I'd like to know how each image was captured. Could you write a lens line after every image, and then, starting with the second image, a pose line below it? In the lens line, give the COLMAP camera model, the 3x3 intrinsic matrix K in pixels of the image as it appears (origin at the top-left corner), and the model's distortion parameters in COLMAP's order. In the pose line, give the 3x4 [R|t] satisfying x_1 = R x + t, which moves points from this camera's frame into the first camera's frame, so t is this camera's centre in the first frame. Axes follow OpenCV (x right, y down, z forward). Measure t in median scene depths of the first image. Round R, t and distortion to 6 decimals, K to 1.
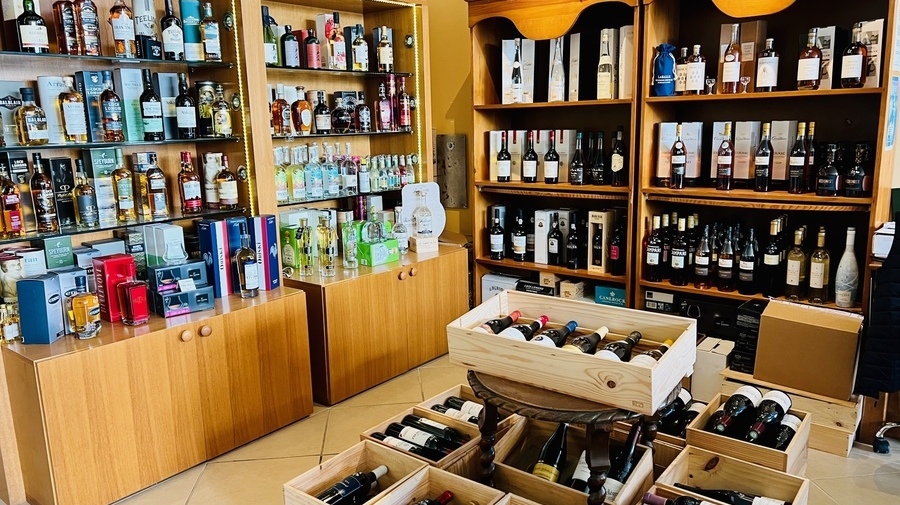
lens RADIAL K [[670.5, 0, 452.1], [0, 670.5, 250.6], [0, 0, 1]] dist [0.041321, -0.003002]
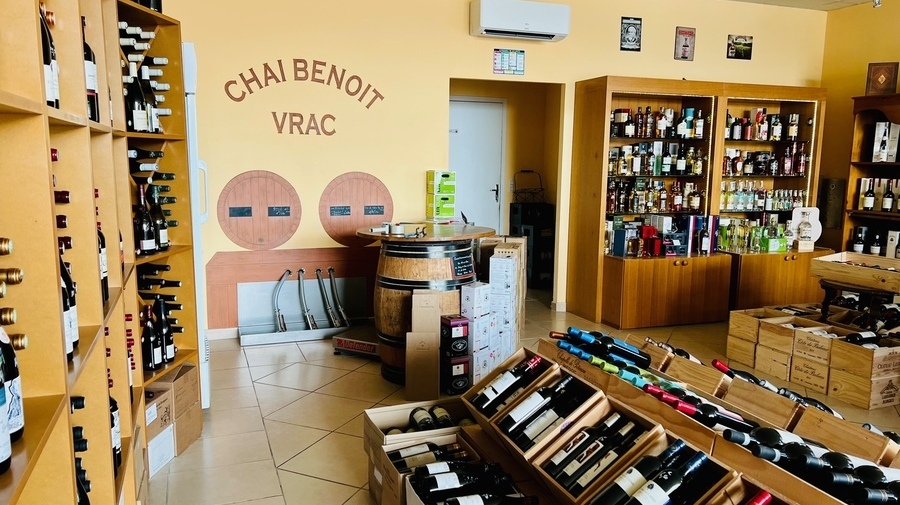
lens RADIAL K [[670.5, 0, 451.1], [0, 670.5, 255.1], [0, 0, 1]] dist [0.041321, -0.003002]
pose [[0.859075, 0.108219, -0.500279, 0.052916], [-0.131855, 0.991196, -0.012006, 0.161782], [0.494576, 0.076278, 0.865781, -0.928925]]
